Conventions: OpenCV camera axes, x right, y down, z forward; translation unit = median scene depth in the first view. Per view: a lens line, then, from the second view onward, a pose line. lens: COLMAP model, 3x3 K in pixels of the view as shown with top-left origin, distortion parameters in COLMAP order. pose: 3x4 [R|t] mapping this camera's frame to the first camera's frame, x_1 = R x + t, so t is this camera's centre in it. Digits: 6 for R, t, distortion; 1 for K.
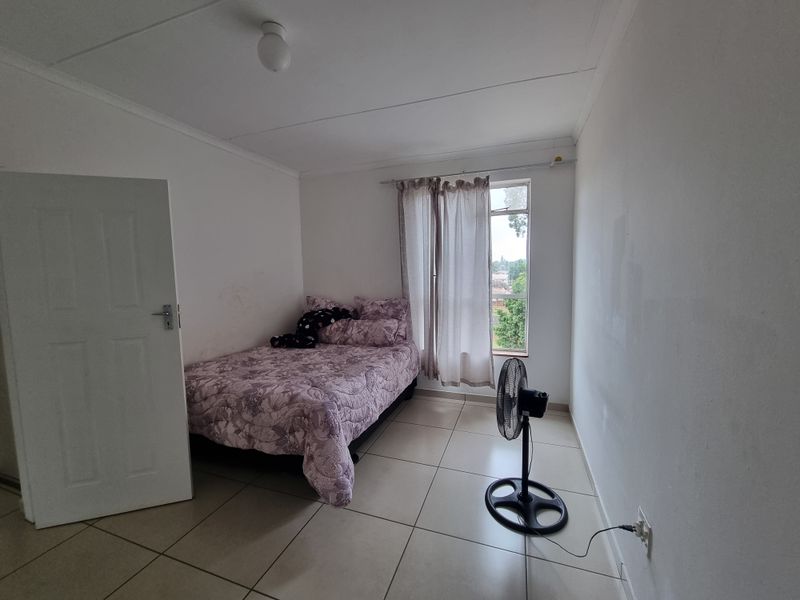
lens RADIAL K [[329.4, 0, 400.4], [0, 329.4, 297.6], [0, 0, 1]] dist [-0.002518, 0.000025]
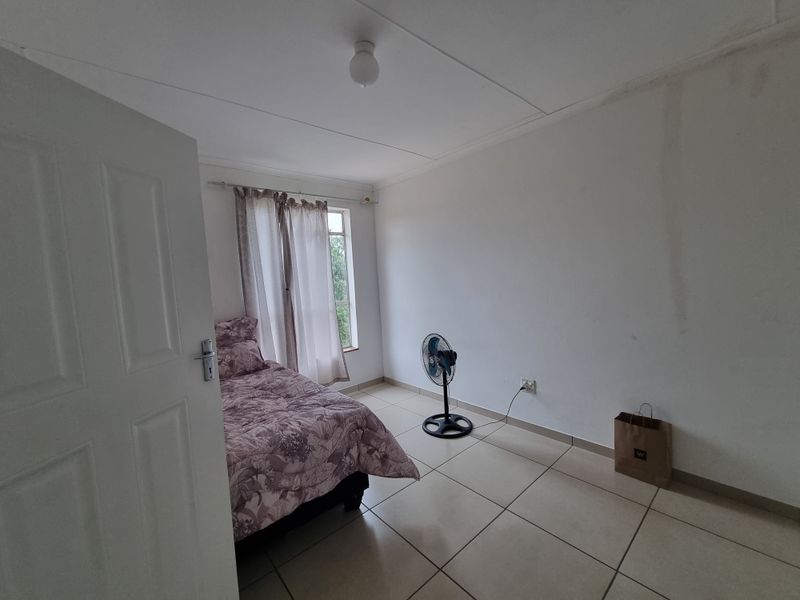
lens RADIAL K [[329.4, 0, 400.4], [0, 329.4, 297.6], [0, 0, 1]] dist [-0.002518, 0.000025]
pose [[0.486352, -0.071474, 0.870835, -0.649069], [0.119788, 0.992693, 0.014575, -0.014437], [-0.865513, 0.097227, 0.491360, 0.229315]]
